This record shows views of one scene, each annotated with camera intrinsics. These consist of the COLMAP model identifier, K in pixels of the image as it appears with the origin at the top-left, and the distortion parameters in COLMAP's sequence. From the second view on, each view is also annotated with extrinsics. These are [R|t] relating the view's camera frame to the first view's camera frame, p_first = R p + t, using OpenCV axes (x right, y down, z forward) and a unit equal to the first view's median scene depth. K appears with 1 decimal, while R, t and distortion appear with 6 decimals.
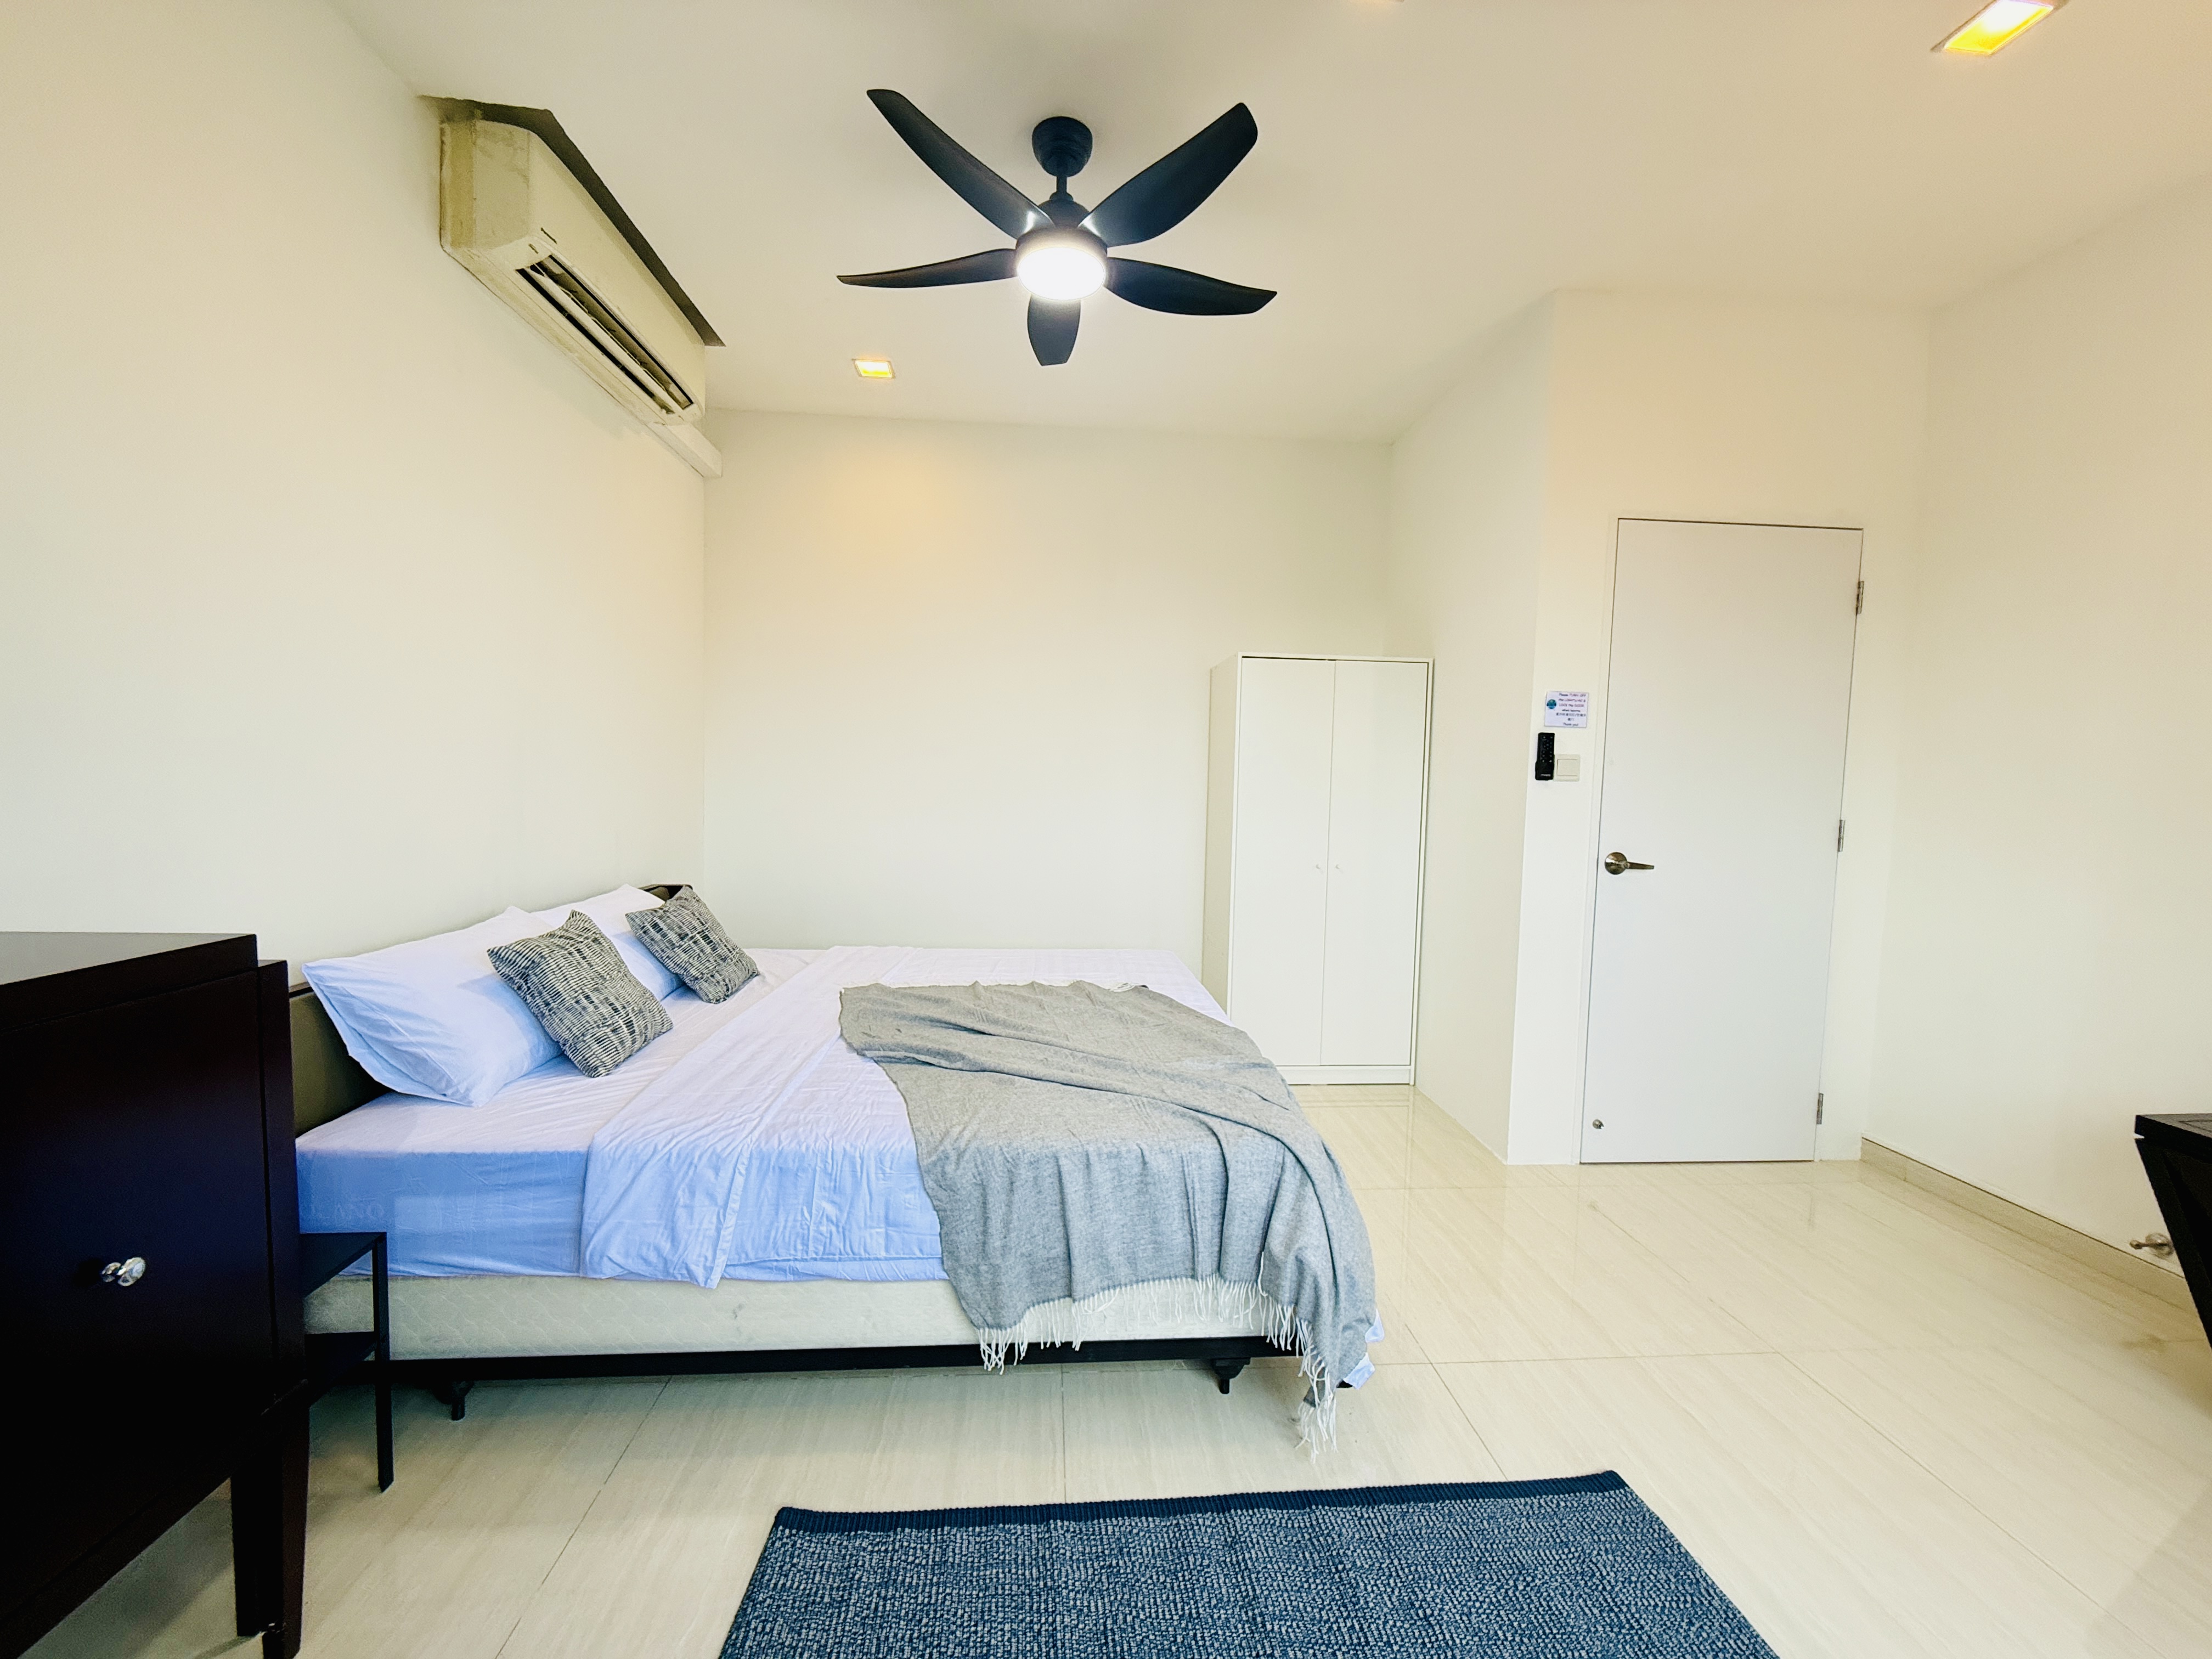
lens RADIAL K [[879.6, 0, 1110.2], [0, 879.6, 831.7], [0, 0, 1]] dist [-0.000474, 0.000134]
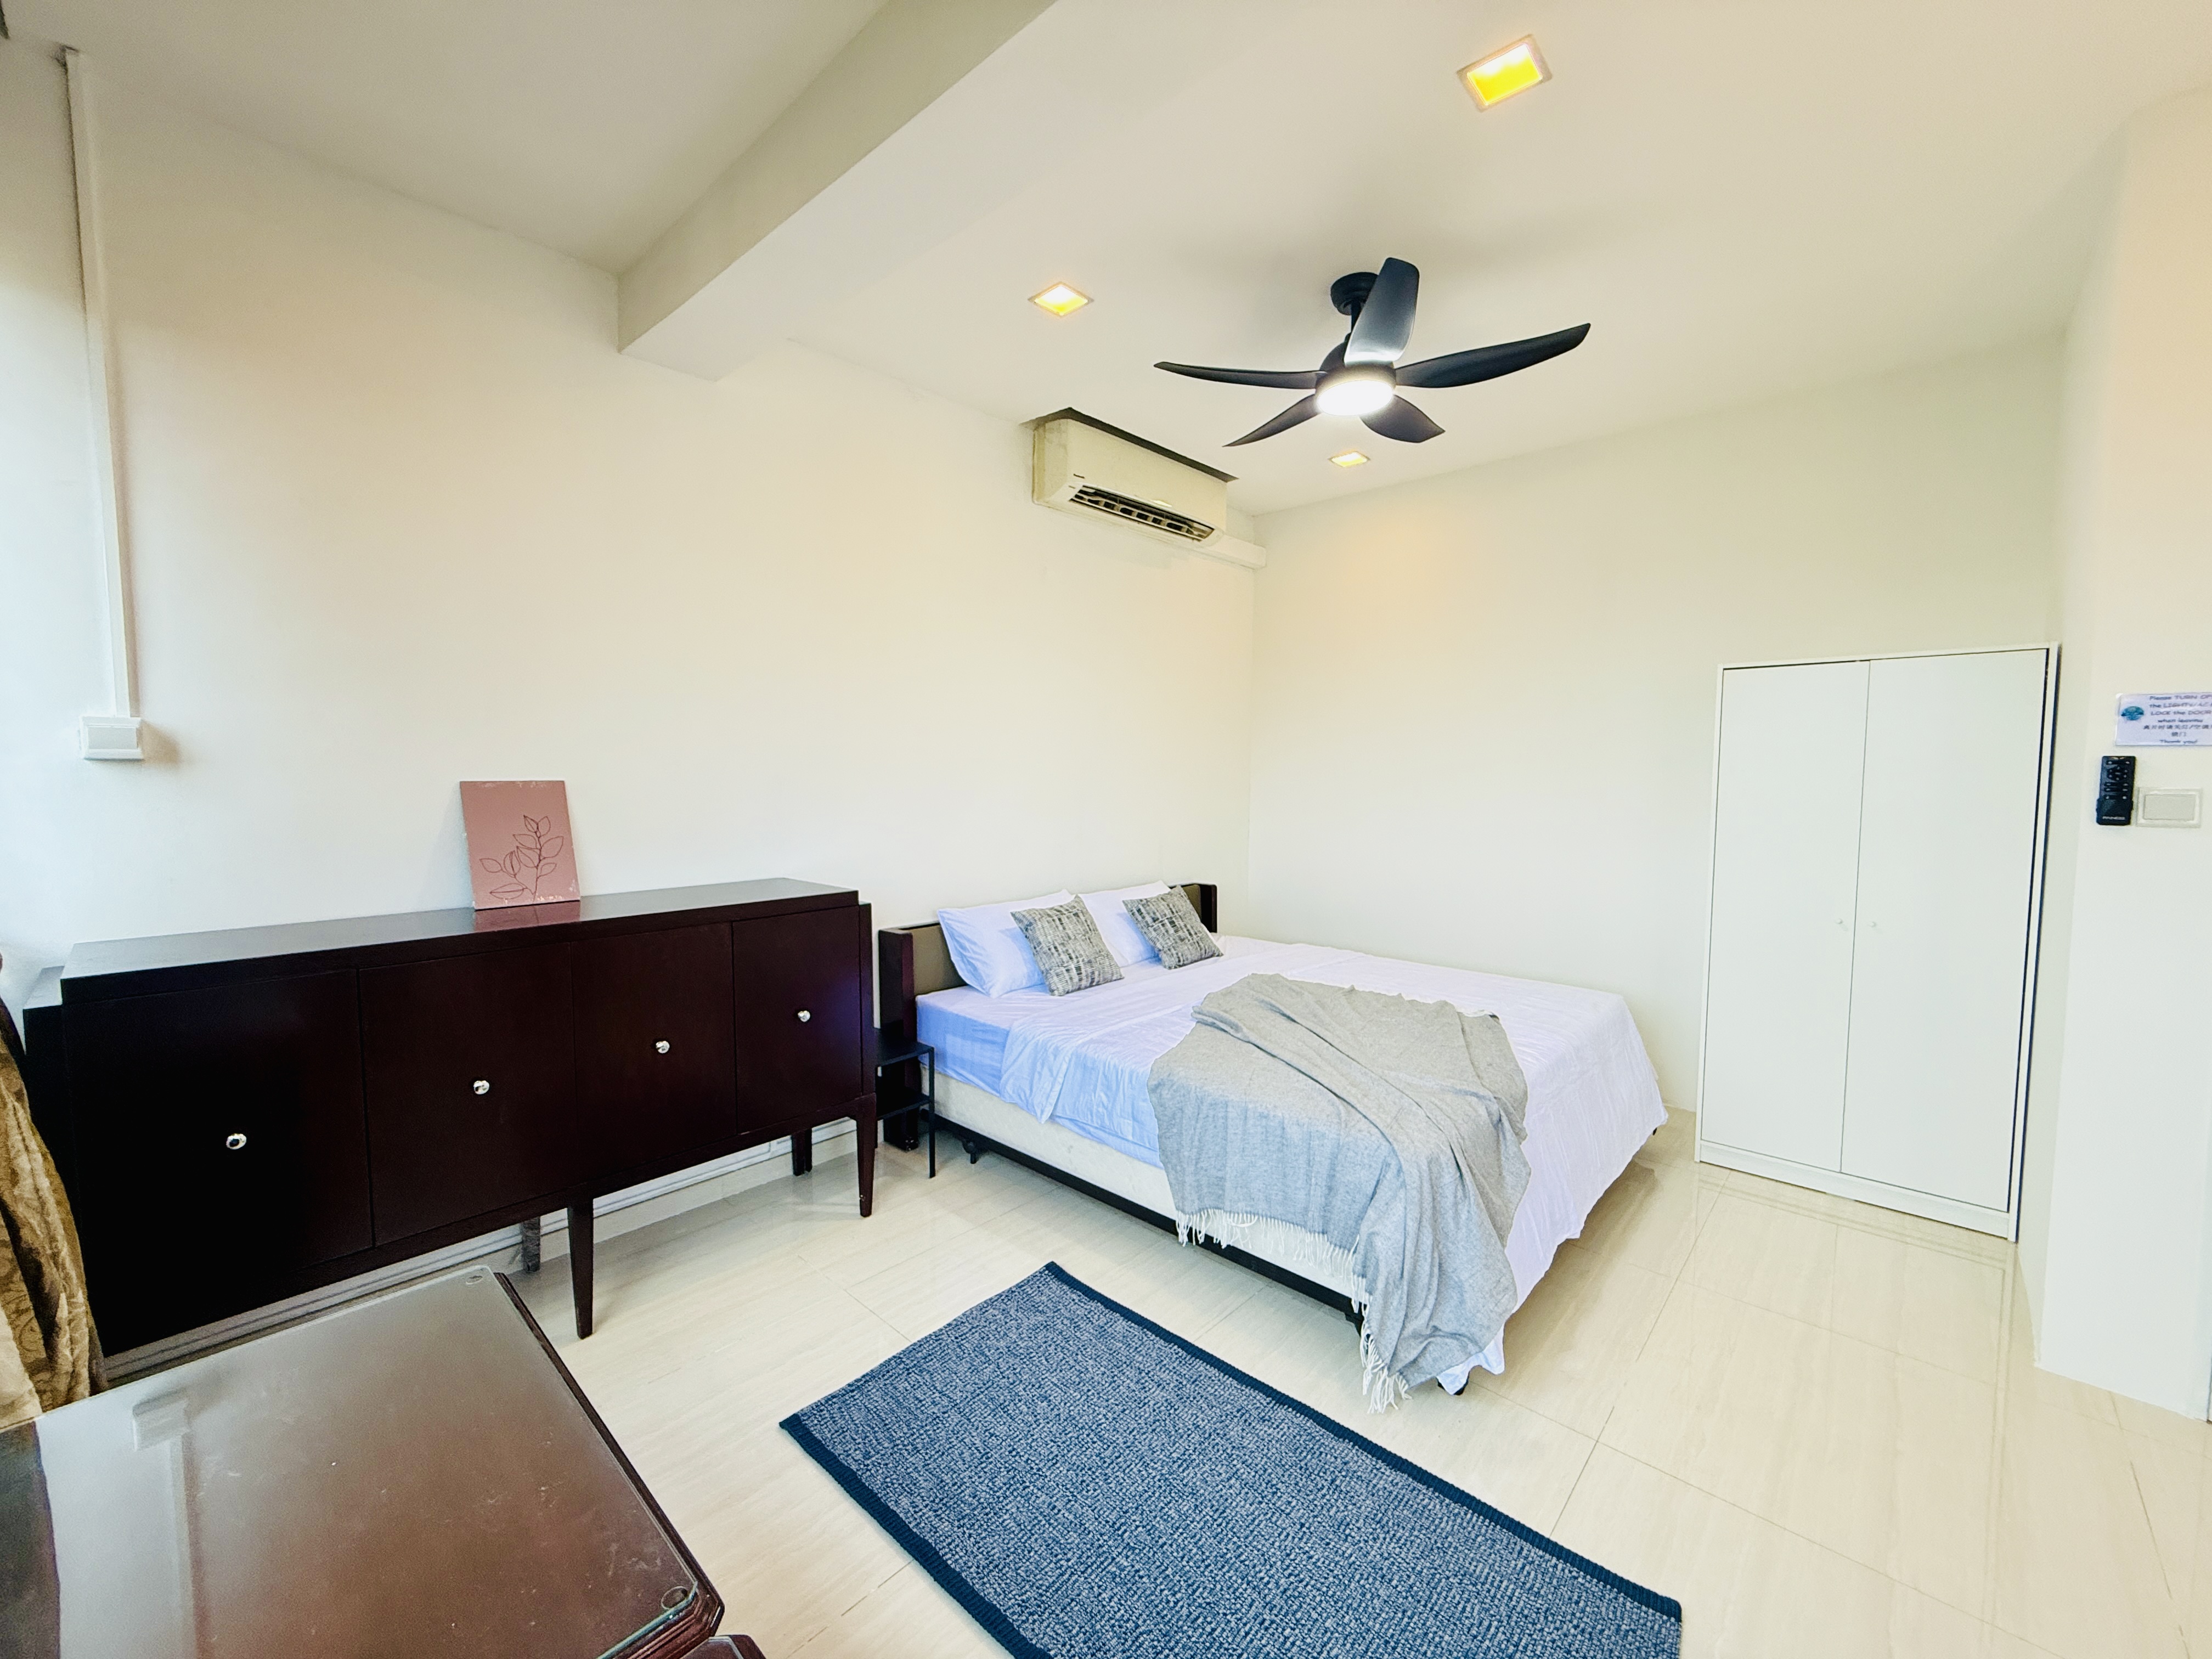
lens RADIAL K [[882.9, 0, 1100.4], [0, 882.9, 824.2], [0, 0, 1]] dist [-0.001791, -0.000156]
pose [[0.675776, 0.025093, -0.736680, 0.762628], [-0.033827, 0.999423, 0.003012, -0.057239], [0.736331, 0.022885, 0.676235, -0.069578]]
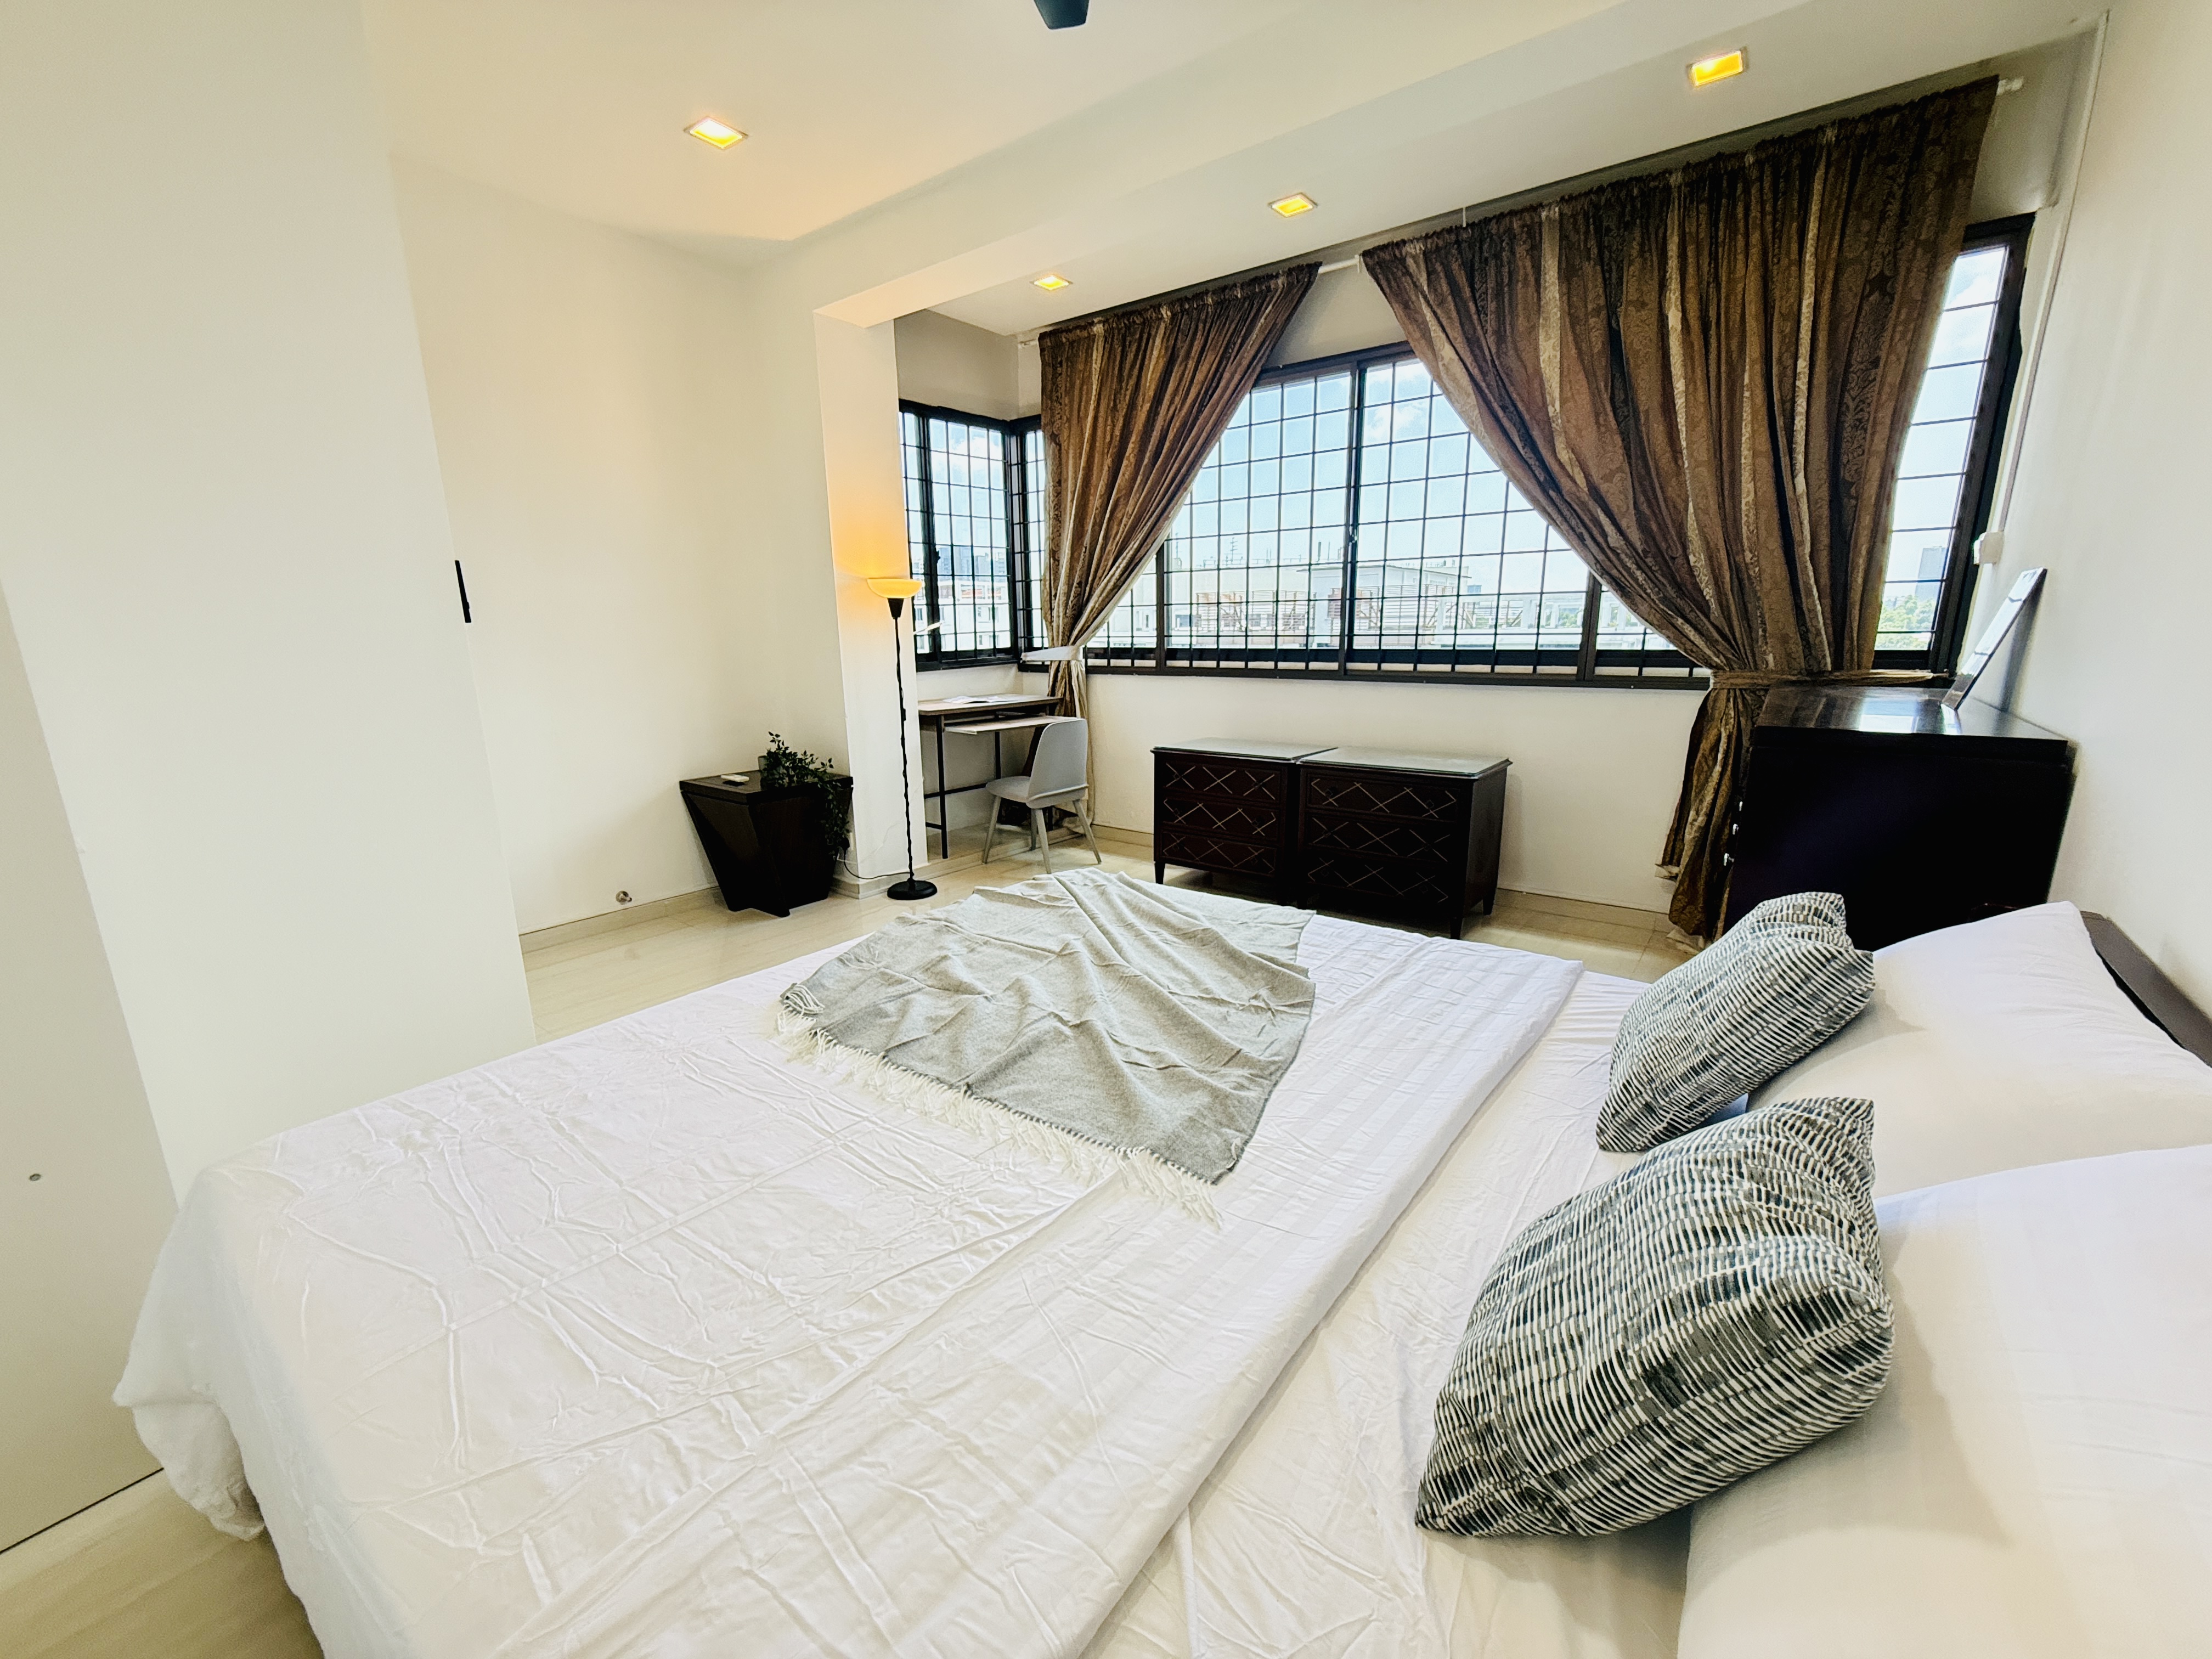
lens RADIAL K [[879.6, 0, 1110.2], [0, 879.6, 831.7], [0, 0, 1]] dist [-0.000474, 0.000134]
pose [[-0.741205, -0.166035, 0.650422, -0.779105], [0.036426, 0.957553, 0.285947, -0.137991], [-0.670290, 0.235637, -0.703695, 1.982524]]
